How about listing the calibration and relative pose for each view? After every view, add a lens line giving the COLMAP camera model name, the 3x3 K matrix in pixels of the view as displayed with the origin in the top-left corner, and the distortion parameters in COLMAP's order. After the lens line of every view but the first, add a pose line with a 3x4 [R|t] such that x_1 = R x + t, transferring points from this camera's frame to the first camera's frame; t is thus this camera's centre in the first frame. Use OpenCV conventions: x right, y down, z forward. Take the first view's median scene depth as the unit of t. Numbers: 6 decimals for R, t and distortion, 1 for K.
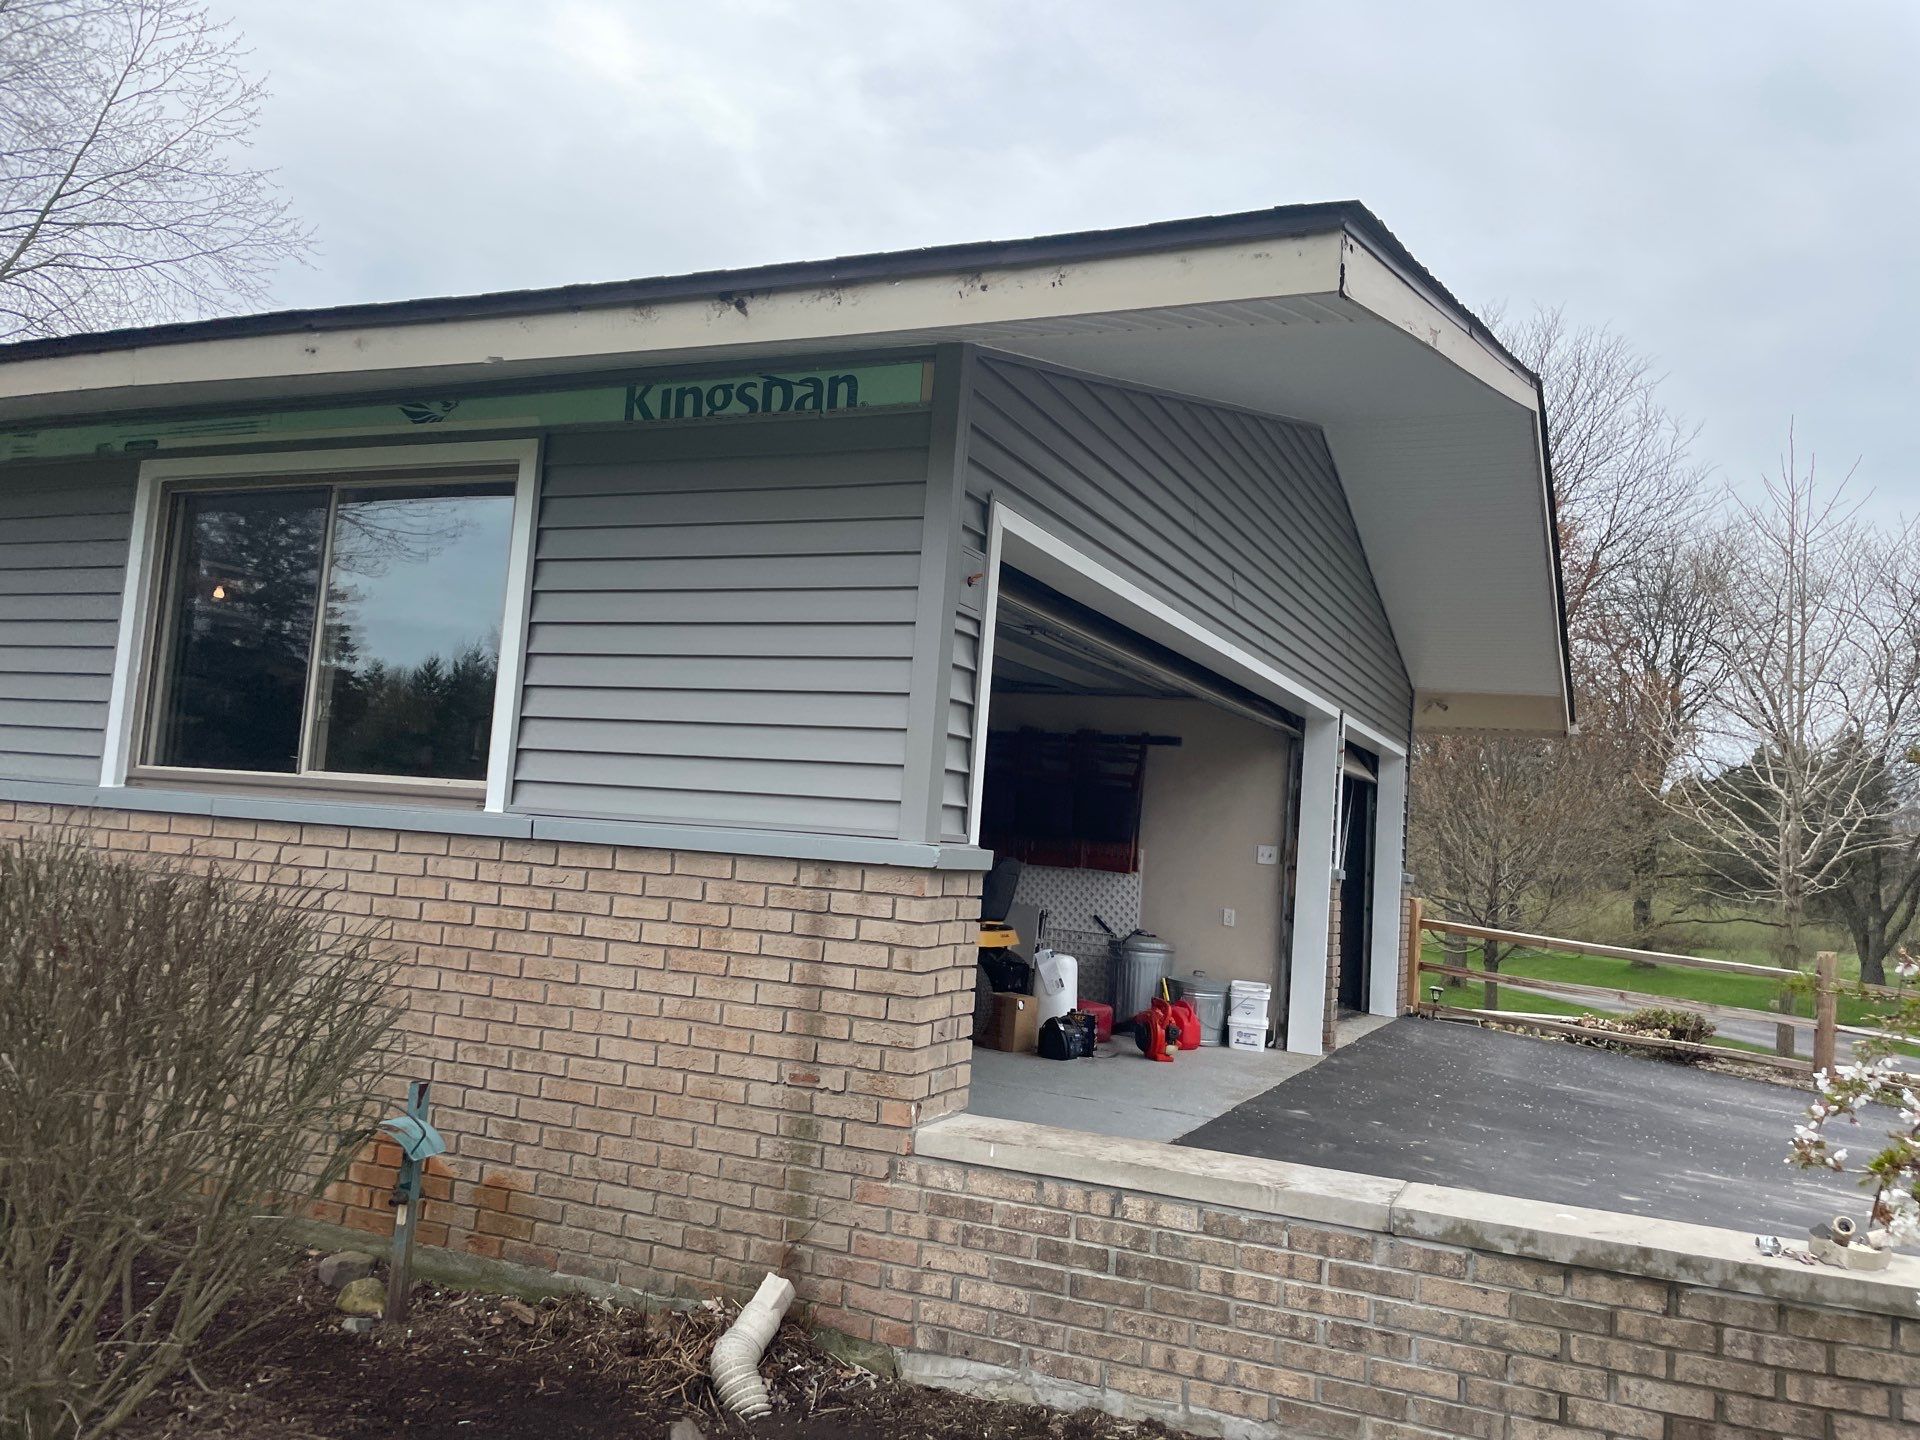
lens RADIAL K [[1460.1, 0, 972.3], [0, 1460.1, 705.3], [0, 0, 1]] dist [0.009314, -0.036960]
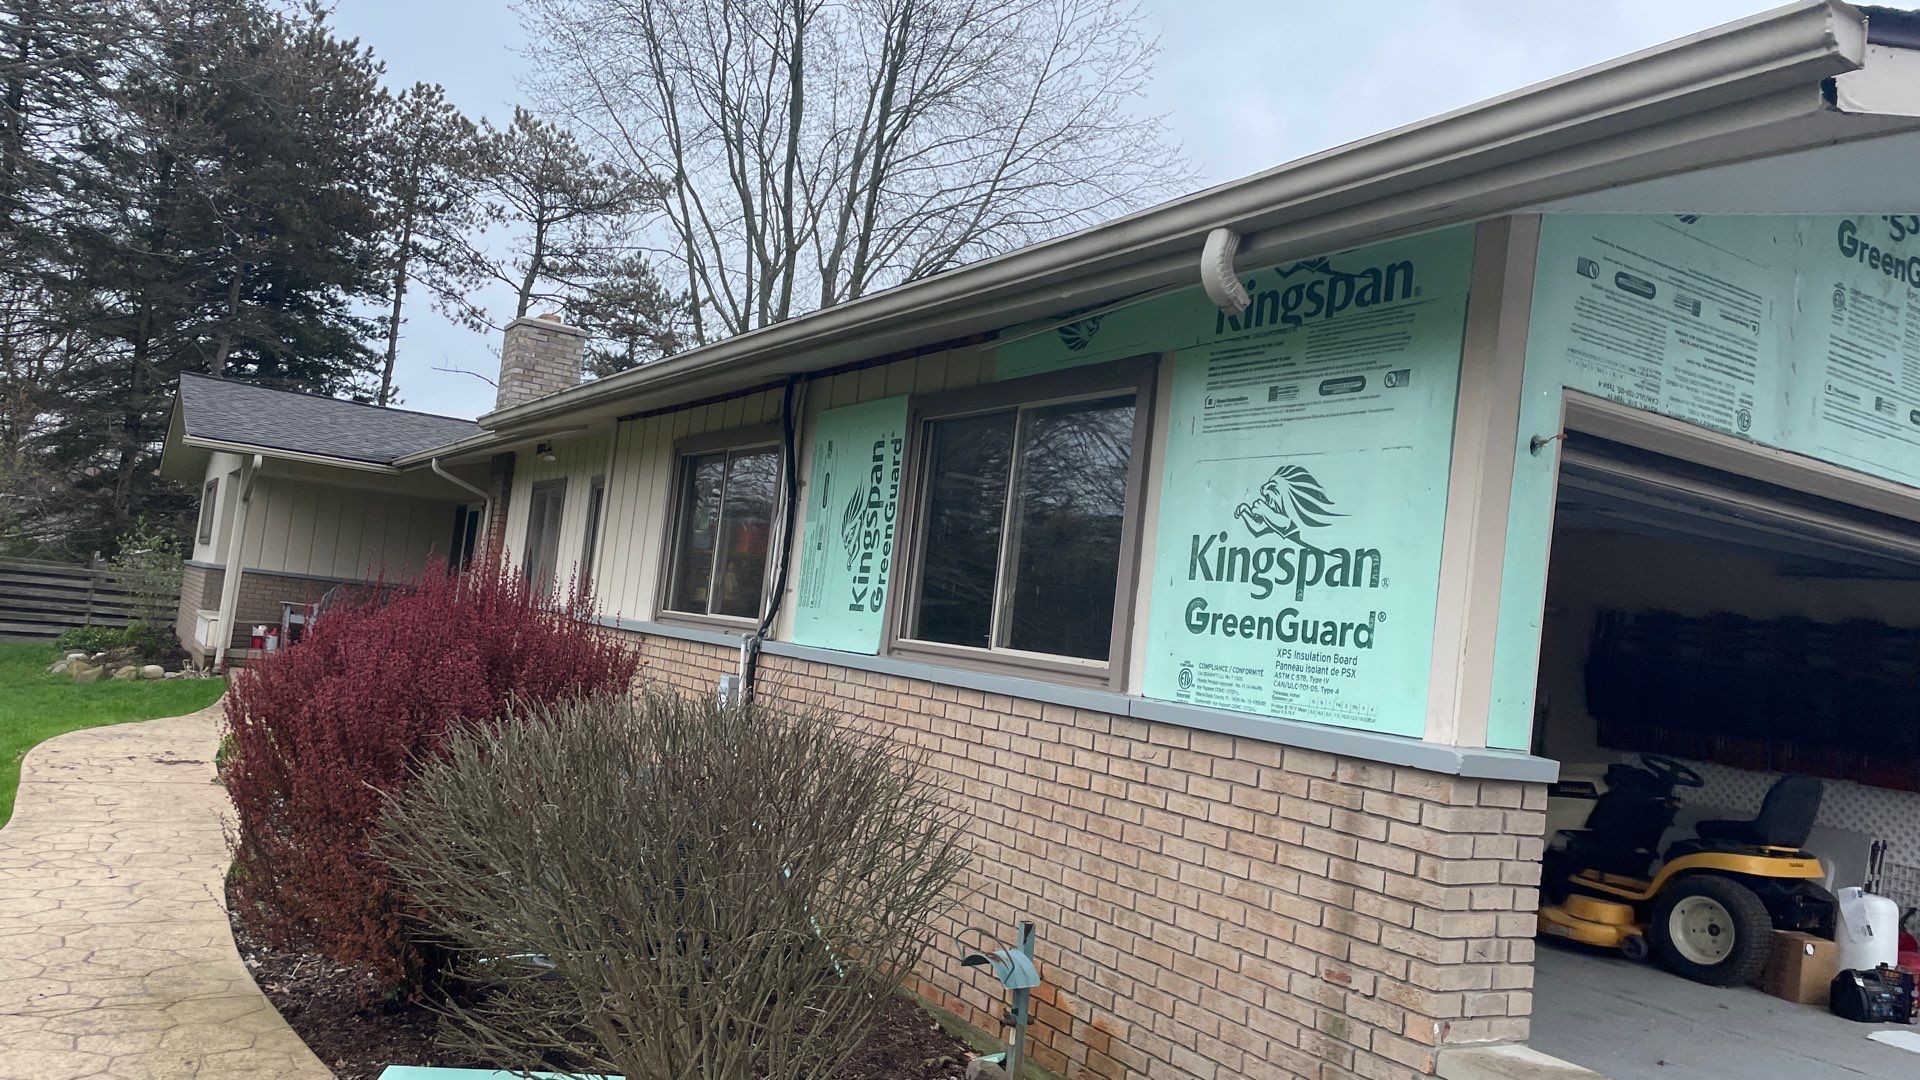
lens RADIAL K [[1420.3, 0, 965.4], [0, 1420.3, 559.9], [0, 0, 1]] dist [0.043029, -0.060936]
pose [[0.815753, -0.000987, -0.578400, 0.220002], [-0.009273, 0.999848, -0.014786, -0.009723], [0.578326, 0.017425, 0.815619, 0.053703]]
